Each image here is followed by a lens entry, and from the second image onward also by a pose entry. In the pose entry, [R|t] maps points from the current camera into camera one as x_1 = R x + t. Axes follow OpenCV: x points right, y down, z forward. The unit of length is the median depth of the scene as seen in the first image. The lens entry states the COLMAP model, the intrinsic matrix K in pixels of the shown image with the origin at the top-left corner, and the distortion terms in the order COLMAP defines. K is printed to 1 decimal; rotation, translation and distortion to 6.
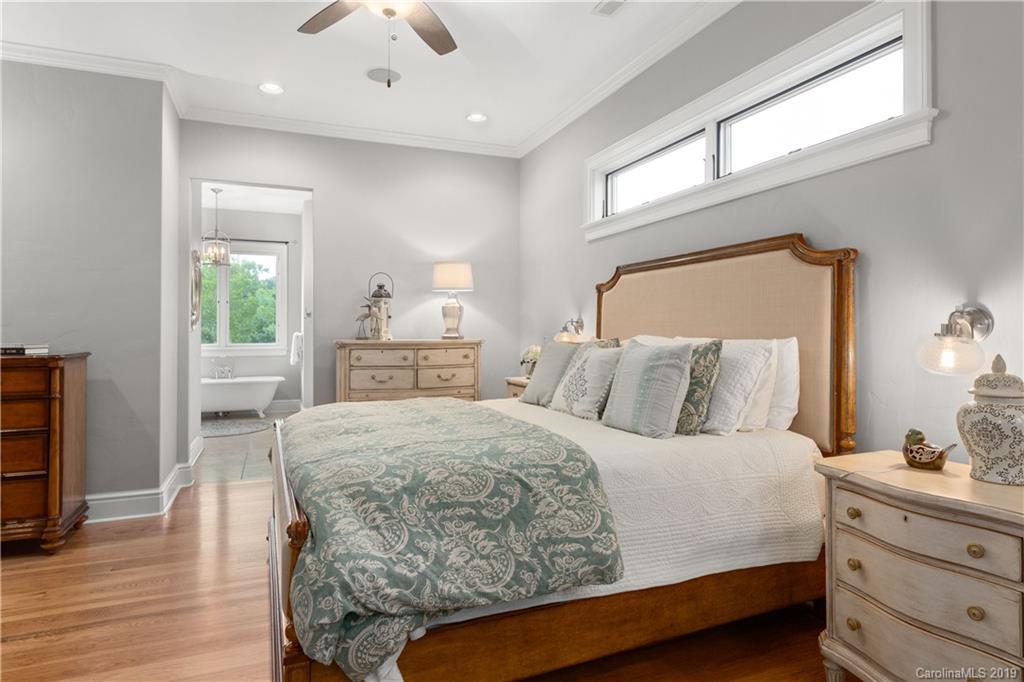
lens RADIAL K [[592.3, 0, 511.3], [0, 592.3, 334.0], [0, 0, 1]] dist [-0.002744, -0.000040]
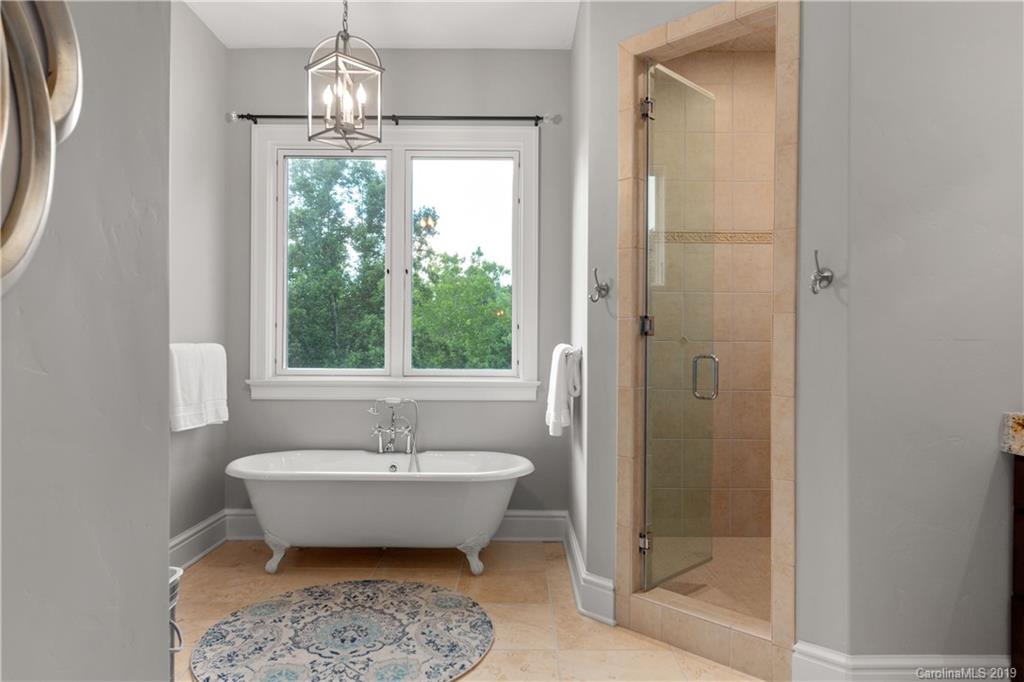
lens RADIAL K [[686.0, 0, 512.0], [0, 686.0, 343.2], [0, 0, 1]] dist [-0.000170, -0.000006]
pose [[0.926243, 0.003328, -0.376911, -0.217815], [-0.004123, 0.999991, -0.001303, -0.002538], [0.376903, 0.002761, 0.926249, 0.558536]]
